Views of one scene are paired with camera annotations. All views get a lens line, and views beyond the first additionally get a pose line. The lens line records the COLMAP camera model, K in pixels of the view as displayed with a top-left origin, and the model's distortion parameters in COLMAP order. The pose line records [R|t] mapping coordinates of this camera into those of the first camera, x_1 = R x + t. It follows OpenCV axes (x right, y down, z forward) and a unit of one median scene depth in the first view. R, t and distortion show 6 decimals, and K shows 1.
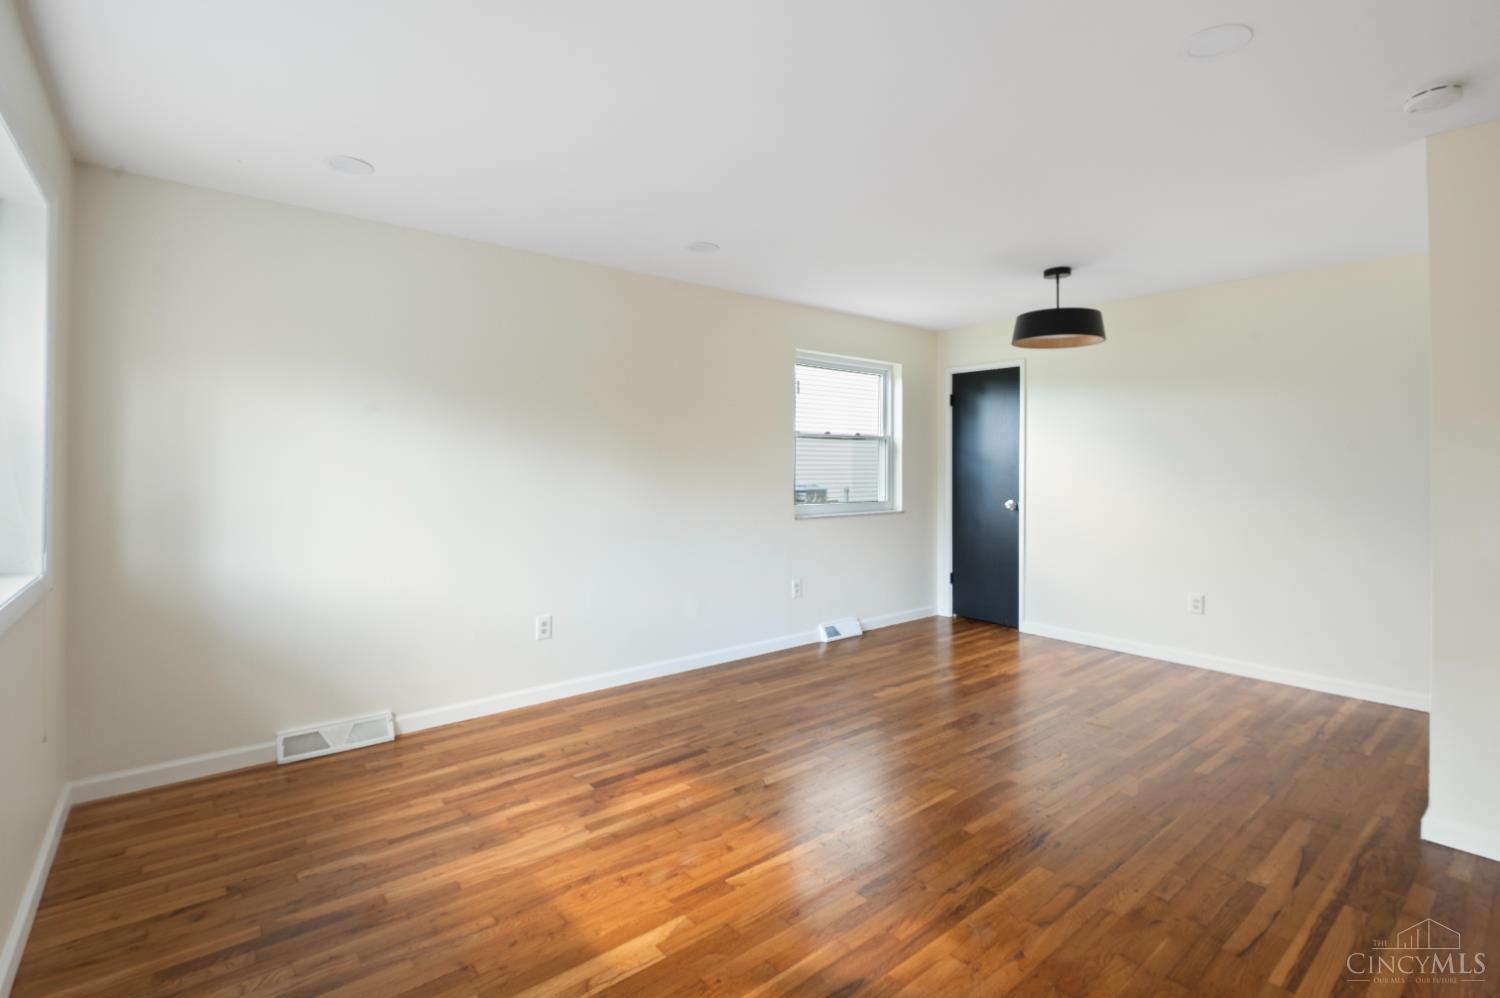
lens RADIAL K [[701.4, 0, 747.3], [0, 701.4, 452.2], [0, 0, 1]] dist [-0.002253, -0.000967]
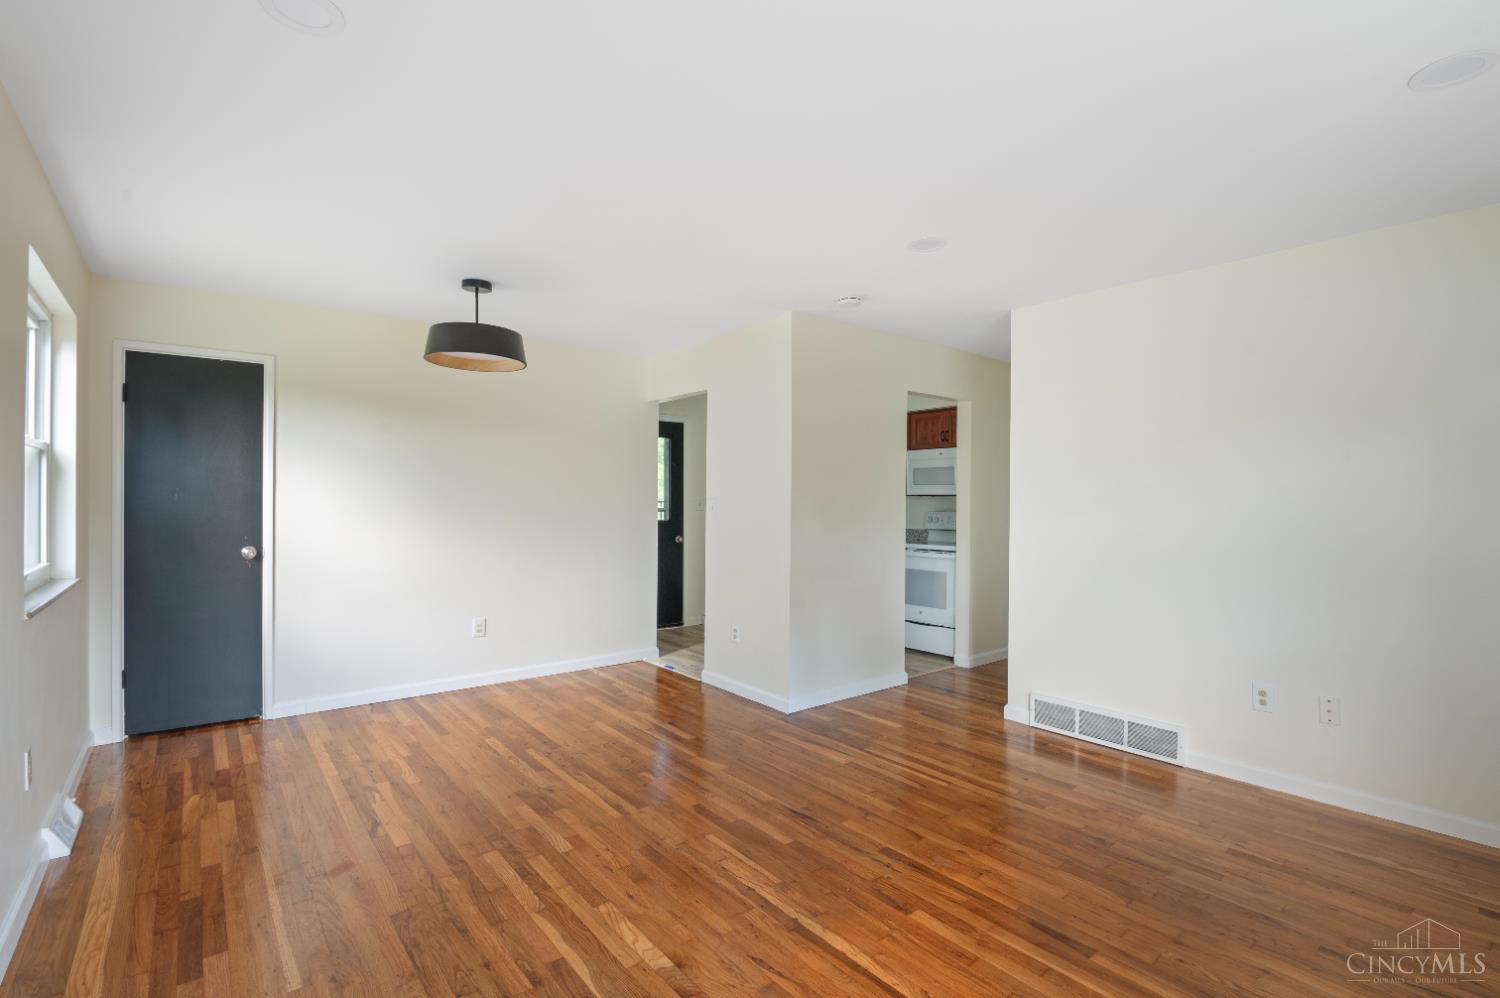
lens RADIAL K [[692.0, 0, 750.0], [0, 692.0, 499.0], [0, 0, 1]] dist [-0.001538, -0.000546]
pose [[0.015710, -0.005442, 0.999862, -0.524370], [-0.022287, 0.999735, 0.005792, 0.006241], [-0.999628, -0.022375, 0.015584, 0.743299]]
